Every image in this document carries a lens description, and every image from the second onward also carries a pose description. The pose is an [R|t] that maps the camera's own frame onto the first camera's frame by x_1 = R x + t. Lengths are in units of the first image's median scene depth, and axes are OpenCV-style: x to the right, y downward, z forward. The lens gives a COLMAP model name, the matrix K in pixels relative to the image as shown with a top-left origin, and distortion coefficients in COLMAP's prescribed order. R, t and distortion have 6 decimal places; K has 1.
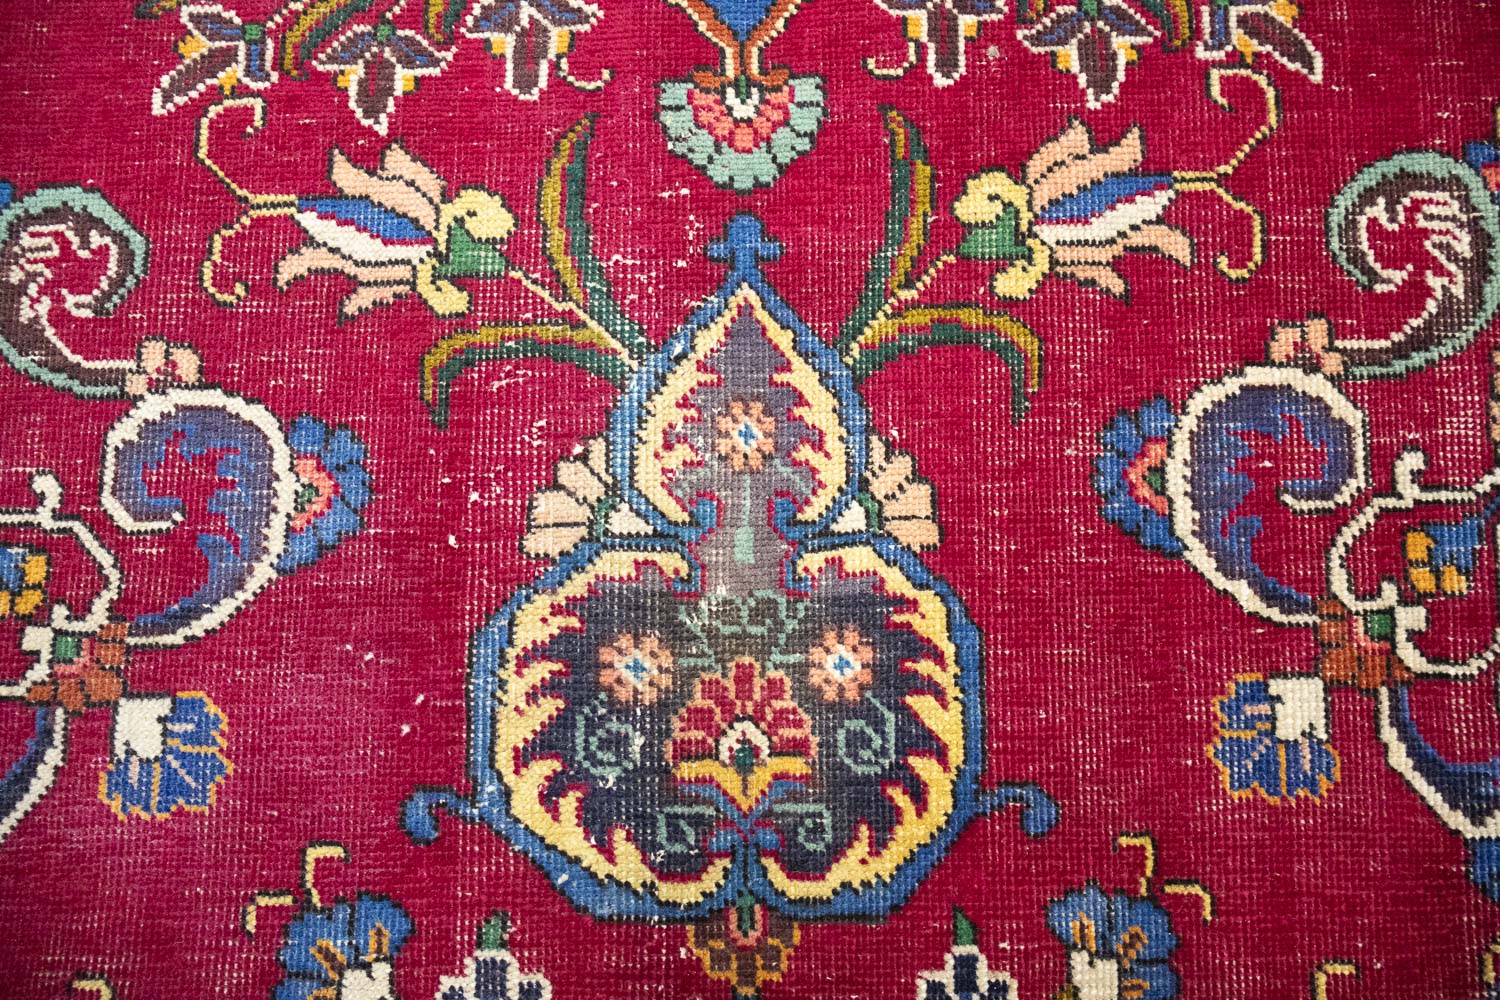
lens RADIAL K [[1258.1, 0, 759.8], [0, 1258.1, 497.5], [0, 0, 1]] dist [-0.005999, 0.012619]
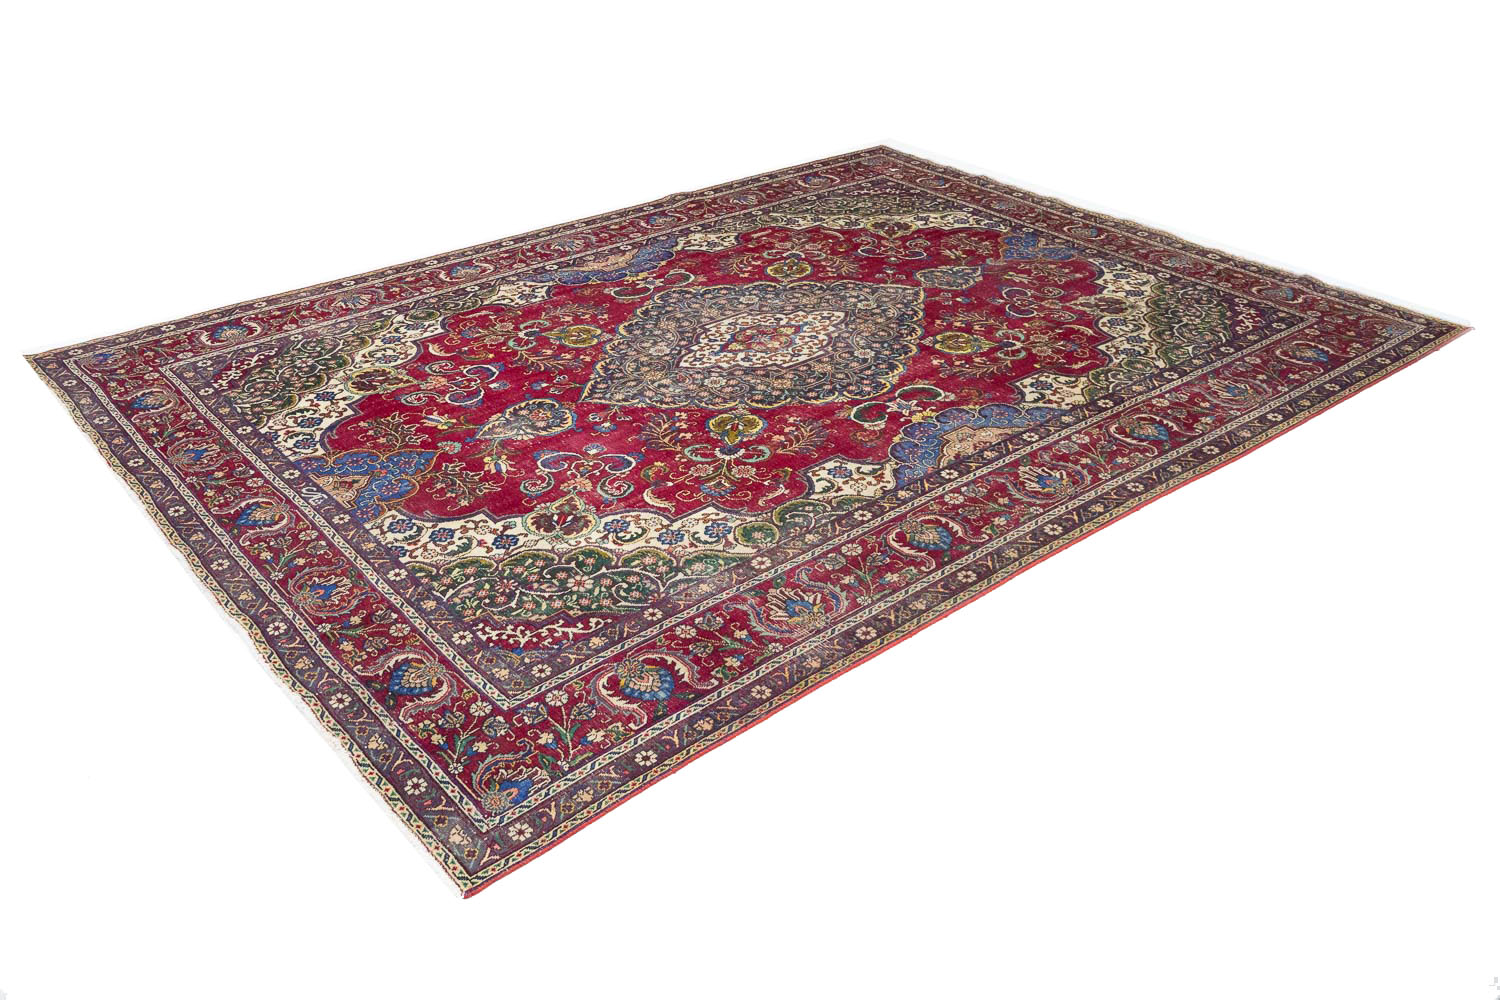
lens RADIAL K [[1258.1, 0, 739.8], [0, 1258.1, 510.7], [0, 0, 1]] dist [-0.005999, 0.012619]
pose [[-0.629209, -0.409690, 0.660492, -4.988256], [0.771394, -0.225175, 0.595186, -2.898596], [-0.095115, 0.883997, 0.457715, -1.558624]]
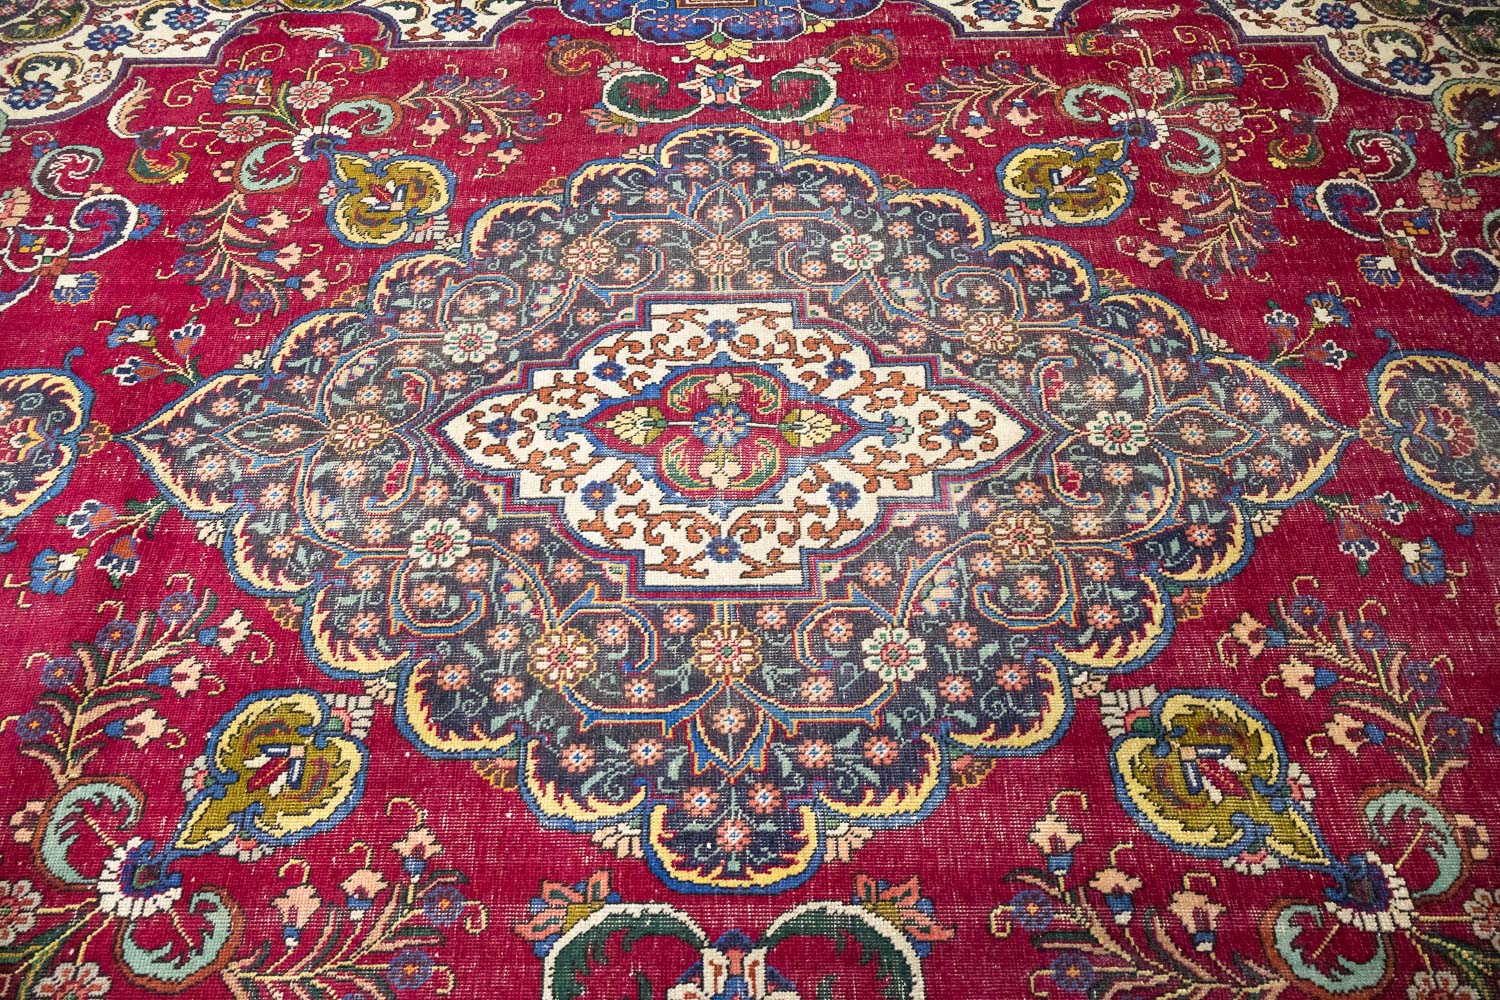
lens RADIAL K [[1258.1, 0, 737.6], [0, 1258.1, 492.3], [0, 0, 1]] dist [-0.005999, 0.012619]
pose [[-0.007817, -0.823628, 0.567076, -1.549582], [0.994391, 0.053415, 0.091289, 1.411956], [-0.105479, 0.564609, 0.818591, -1.179939]]
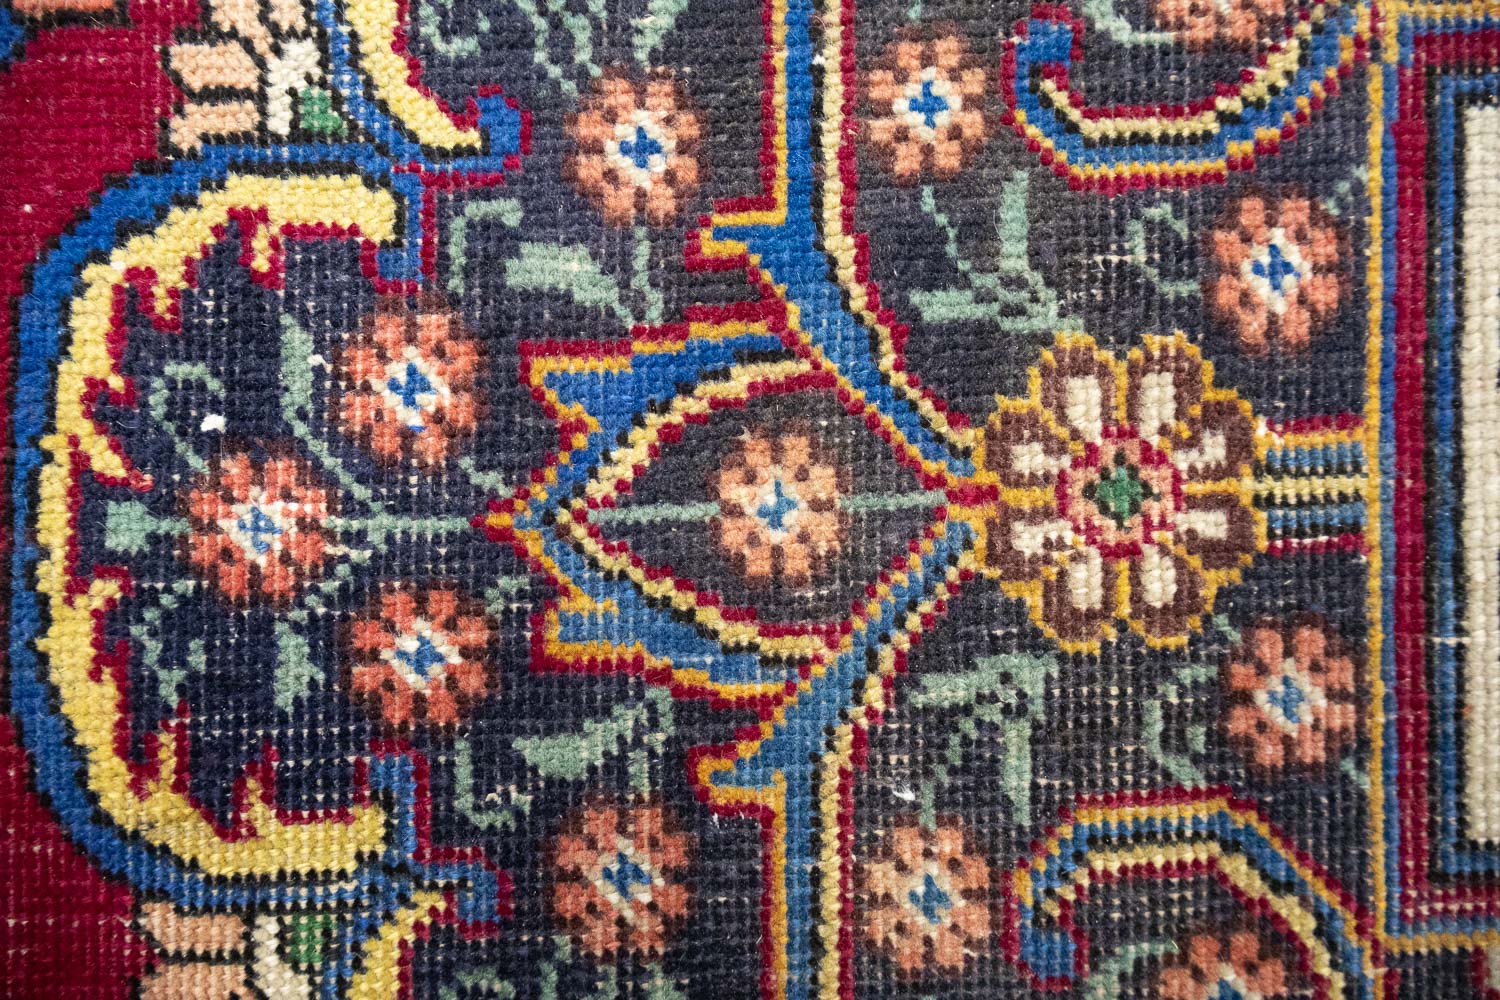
lens RADIAL K [[1258.1, 0, 748.2], [0, 1258.1, 504.6], [0, 0, 1]] dist [-0.005999, 0.012619]
pose [[0.999870, -0.009772, 0.012803, -0.671510], [0.008153, 0.992631, 0.120901, 1.555616], [-0.013890, -0.120780, 0.992582, 0.314950]]
